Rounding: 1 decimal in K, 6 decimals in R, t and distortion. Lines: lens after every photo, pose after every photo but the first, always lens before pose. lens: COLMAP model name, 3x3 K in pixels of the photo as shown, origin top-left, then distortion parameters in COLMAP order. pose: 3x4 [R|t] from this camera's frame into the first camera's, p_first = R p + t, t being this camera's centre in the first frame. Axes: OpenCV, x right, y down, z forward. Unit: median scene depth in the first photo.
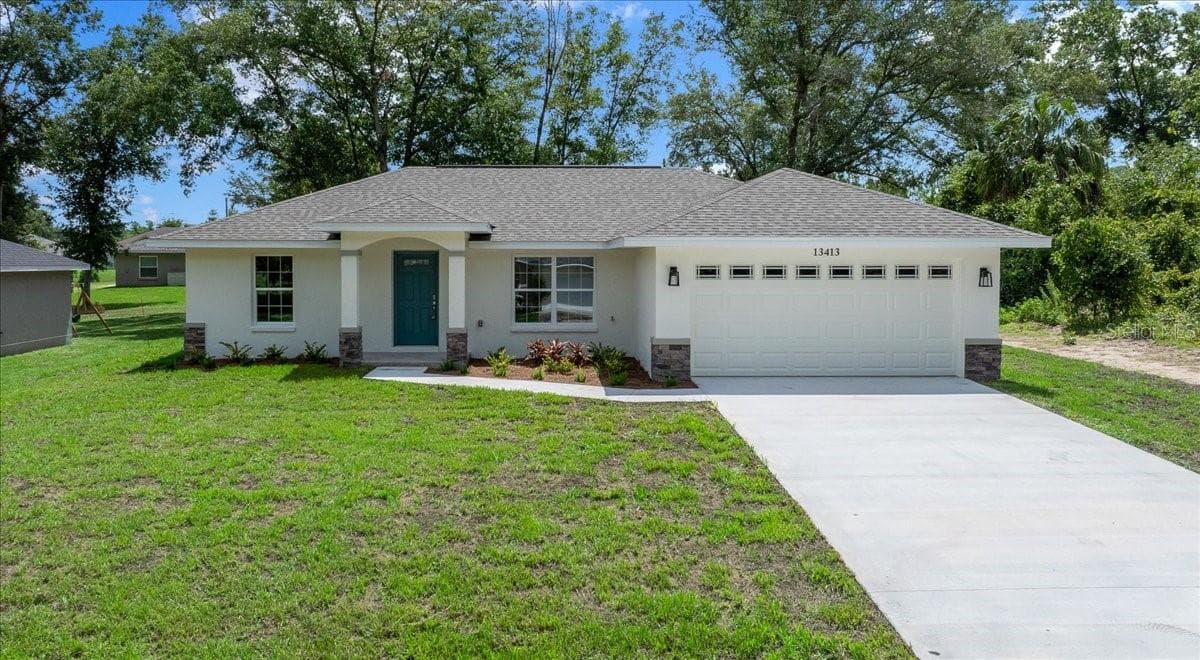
lens RADIAL K [[989.1, 0, 584.8], [0, 989.1, 307.9], [0, 0, 1]] dist [-0.029261, -0.001802]
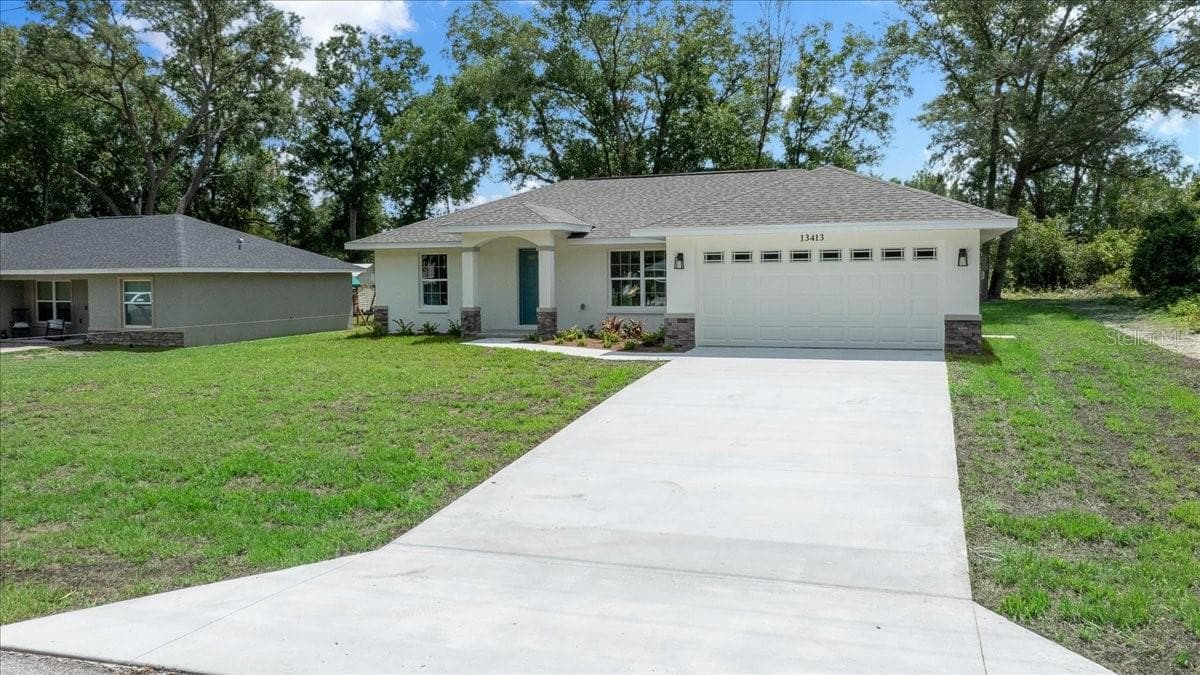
lens RADIAL K [[968.2, 0, 585.2], [0, 968.2, 334.8], [0, 0, 1]] dist [-0.012830, -0.004576]
pose [[0.929118, 0.011188, -0.369614, 0.334125], [-0.006317, 0.999877, 0.014387, 0.032895], [0.369729, -0.011032, 0.929074, -0.107171]]
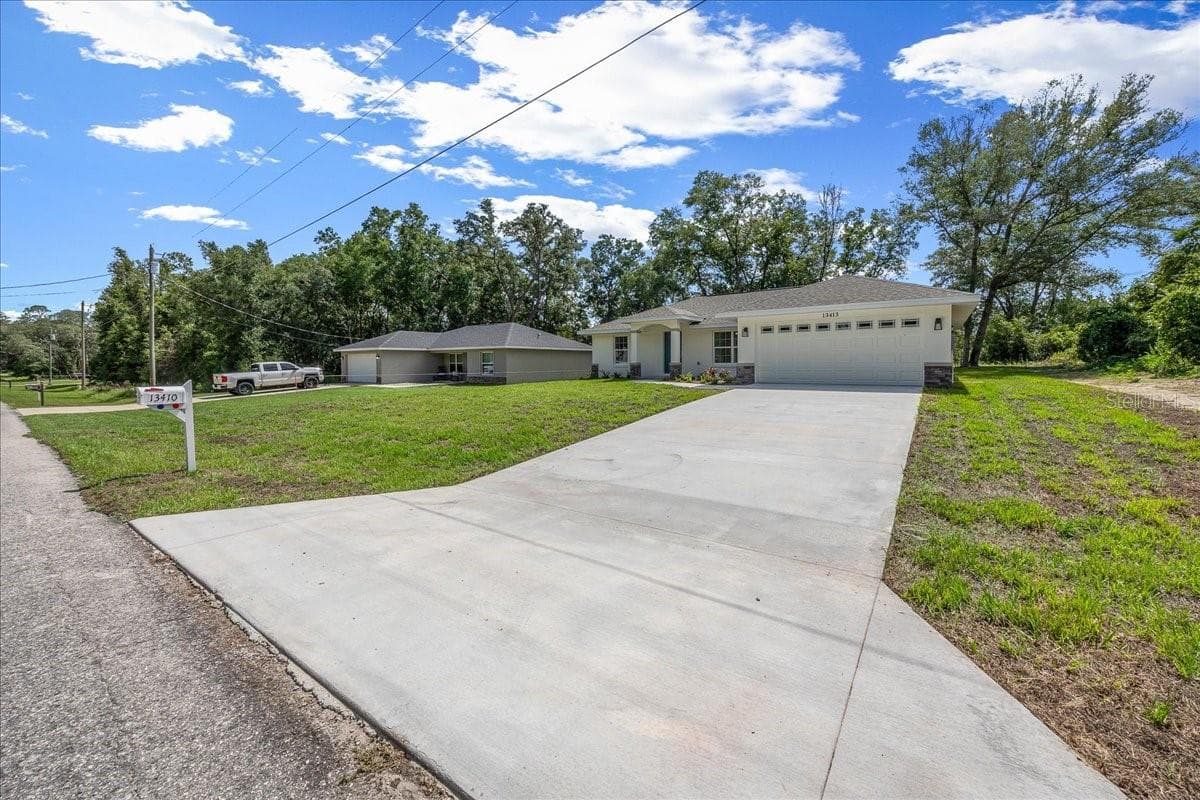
lens RADIAL K [[467.3, 0, 600.7], [0, 467.3, 380.4], [0, 0, 1]] dist [-0.000472, -0.006486]
pose [[0.787940, 0.015420, -0.615558, 0.356547], [-0.021841, 0.999757, -0.002912, 0.060570], [0.615364, 0.015739, 0.788086, 0.052273]]
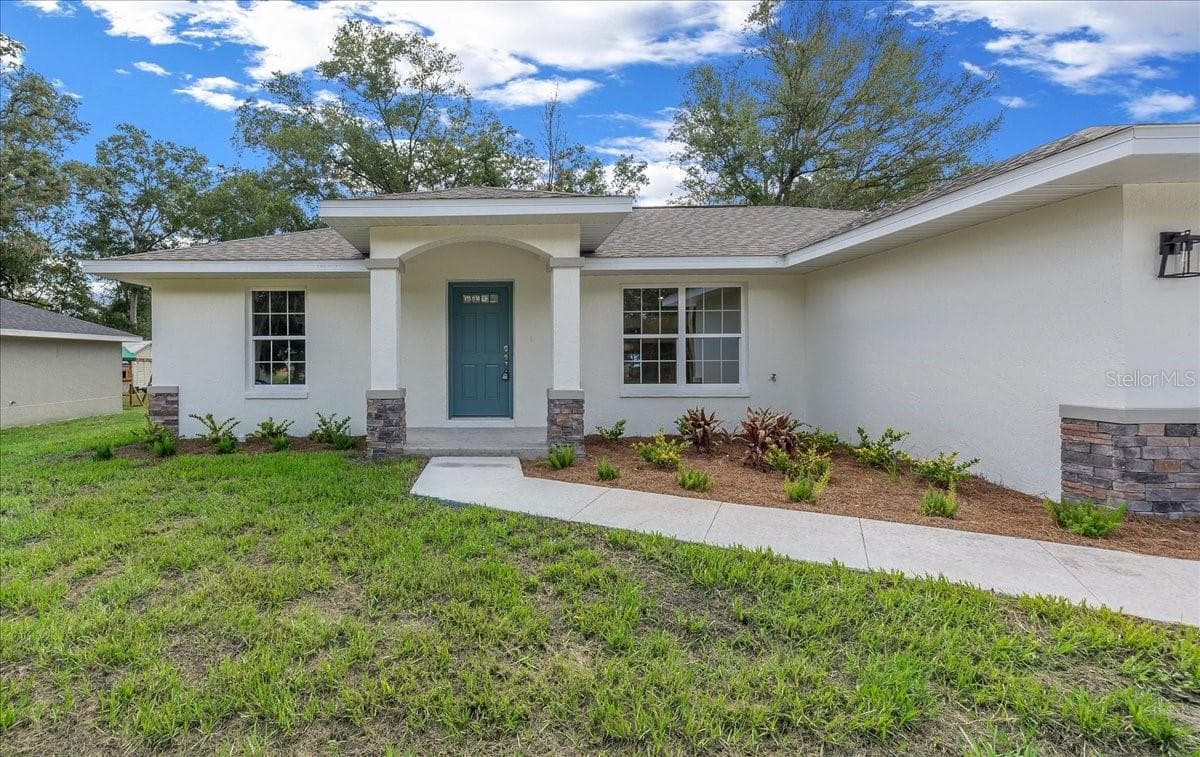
lens RADIAL K [[552.6, 0, 498.7], [0, 552.6, 359.7], [0, 0, 1]] dist [0.000502, -0.000020]
pose [[0.999262, -0.008150, -0.037545, -0.142111], [0.006345, 0.998829, -0.047960, 0.016110], [0.037892, 0.047686, 0.998143, 0.606080]]
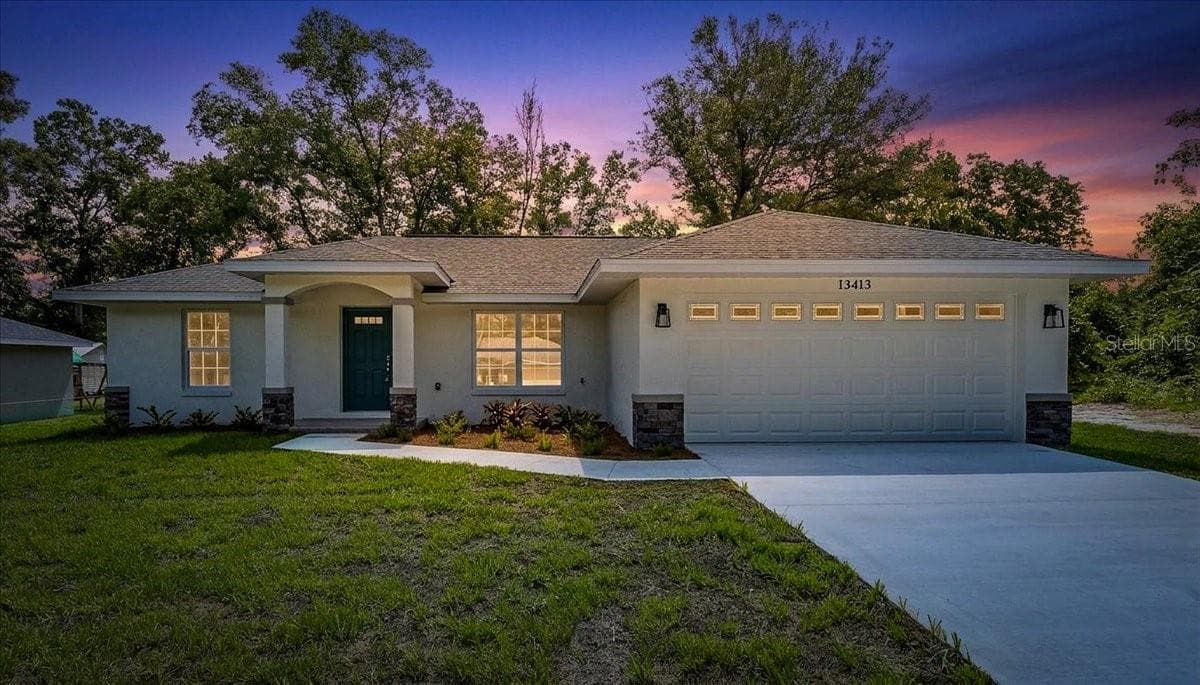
lens RADIAL K [[668.2, 0, 570.7], [0, 668.2, 379.2], [0, 0, 1]] dist [0.000171, -0.001867]
pose [[0.999839, -0.004074, 0.017490, 0.005845], [0.004545, 0.999626, -0.026975, 0.026140], [-0.017374, 0.027050, 0.999483, 0.376936]]
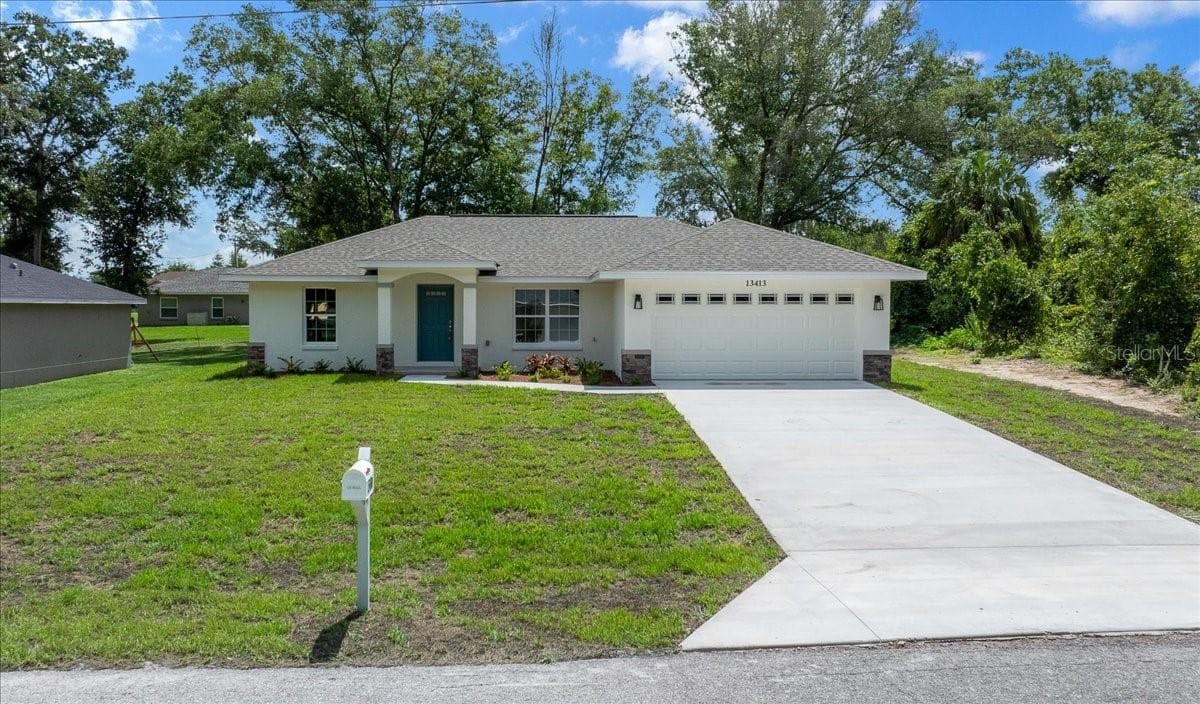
lens RADIAL K [[998.8, 0, 600.0], [0, 998.8, 352.0], [0, 0, 1]] dist [-0.031422, 0.001552]
pose [[0.999886, -0.000202, 0.015114, 0.015814], [0.000245, 0.999996, -0.002867, 0.030257], [-0.015114, 0.002870, 0.999882, -0.249859]]
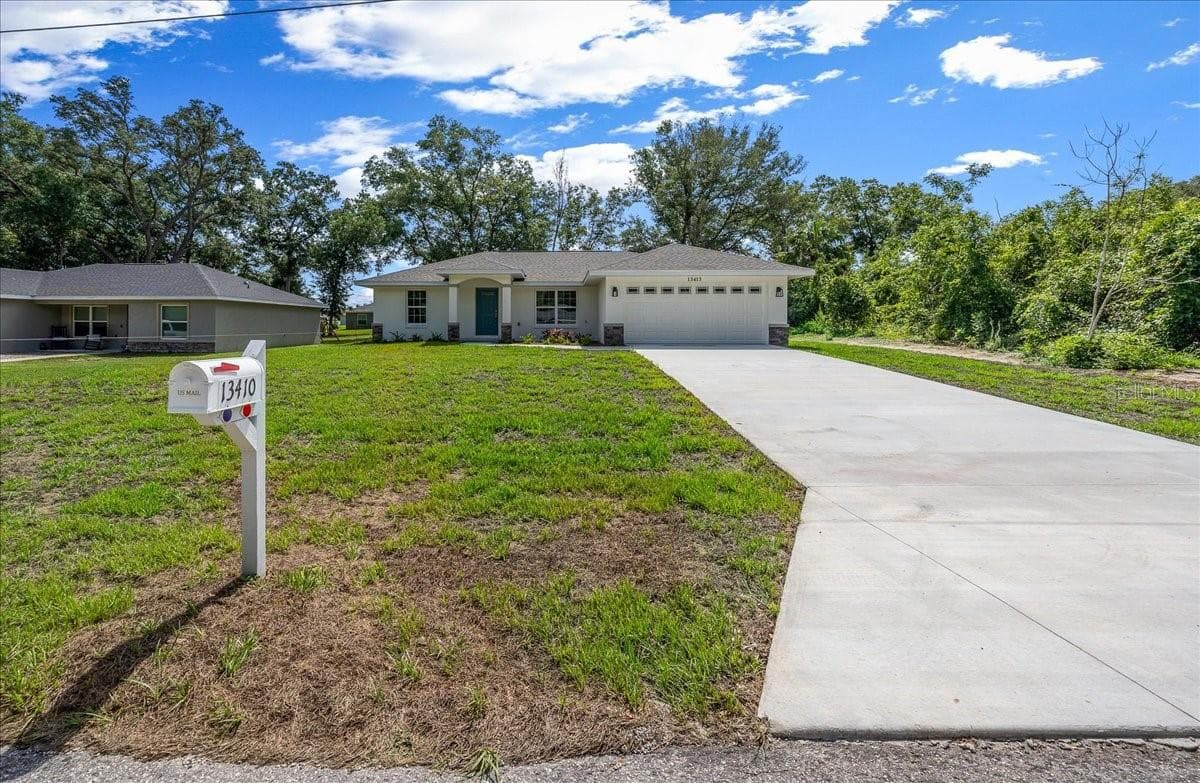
lens RADIAL K [[498.6, 0, 552.0], [0, 498.6, 335.9], [0, 0, 1]] dist [0.001861, 0.000001]
pose [[0.998308, 0.000984, -0.058142, 0.017869], [-0.002802, 0.999510, -0.031186, 0.069426], [0.058083, 0.031296, 0.997821, 0.006742]]
